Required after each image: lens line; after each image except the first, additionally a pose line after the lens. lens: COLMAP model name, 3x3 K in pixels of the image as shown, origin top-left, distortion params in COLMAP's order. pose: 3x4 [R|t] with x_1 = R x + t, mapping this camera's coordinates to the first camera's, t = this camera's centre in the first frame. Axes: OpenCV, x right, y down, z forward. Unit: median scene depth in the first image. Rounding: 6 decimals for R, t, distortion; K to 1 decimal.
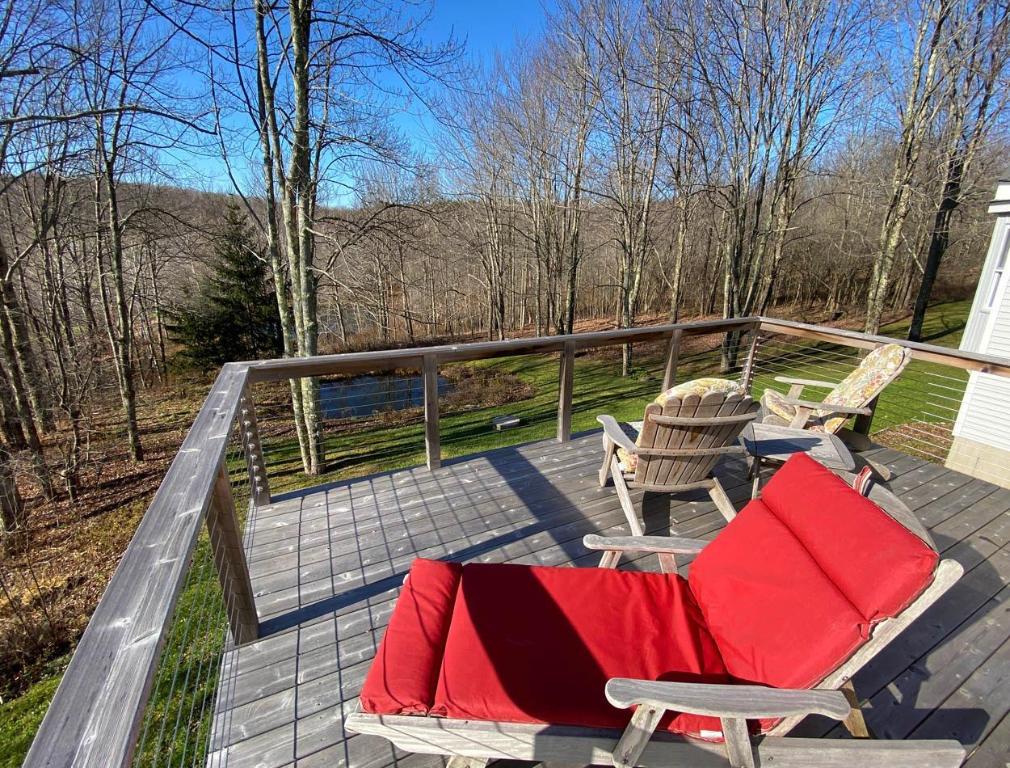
lens RADIAL K [[436.5, 0, 521.6], [0, 436.5, 381.2], [0, 0, 1]] dist [0.019035, -0.000030]
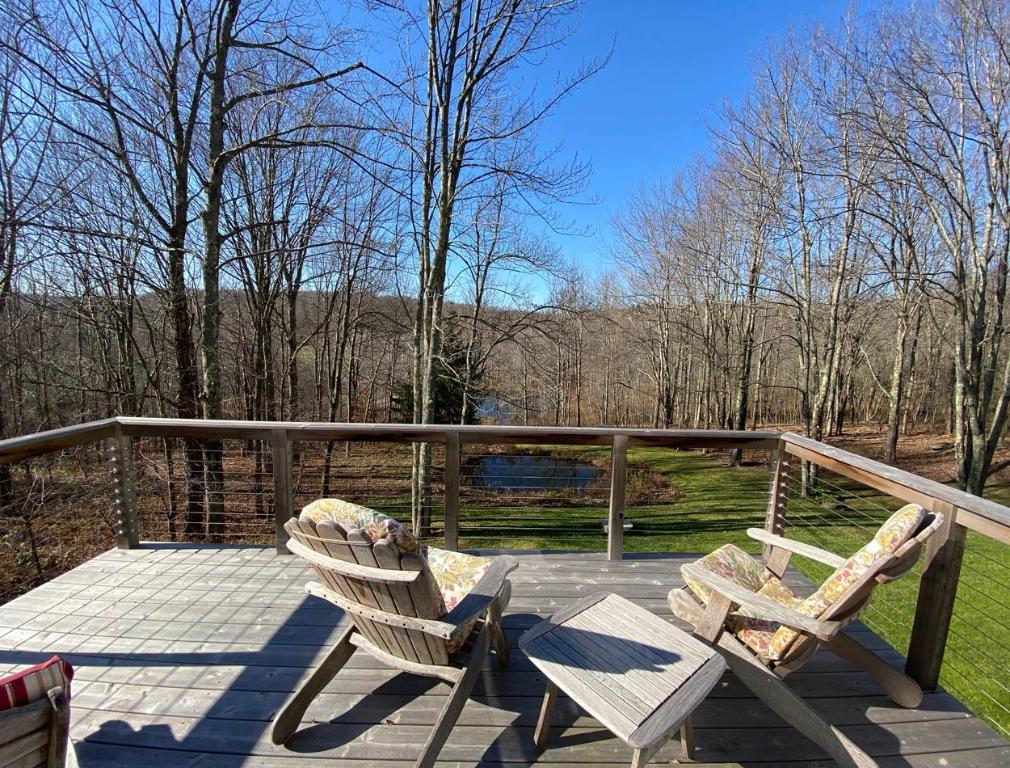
lens RADIAL K [[417.0, 0, 508.4], [0, 417.0, 389.4], [0, 0, 1]] dist [0.001793, -0.000061]
pose [[0.894981, 0.061483, -0.441847, 0.172021], [-0.143644, 0.977424, -0.154949, -0.020195], [0.422346, 0.202145, 0.883607, 0.097123]]
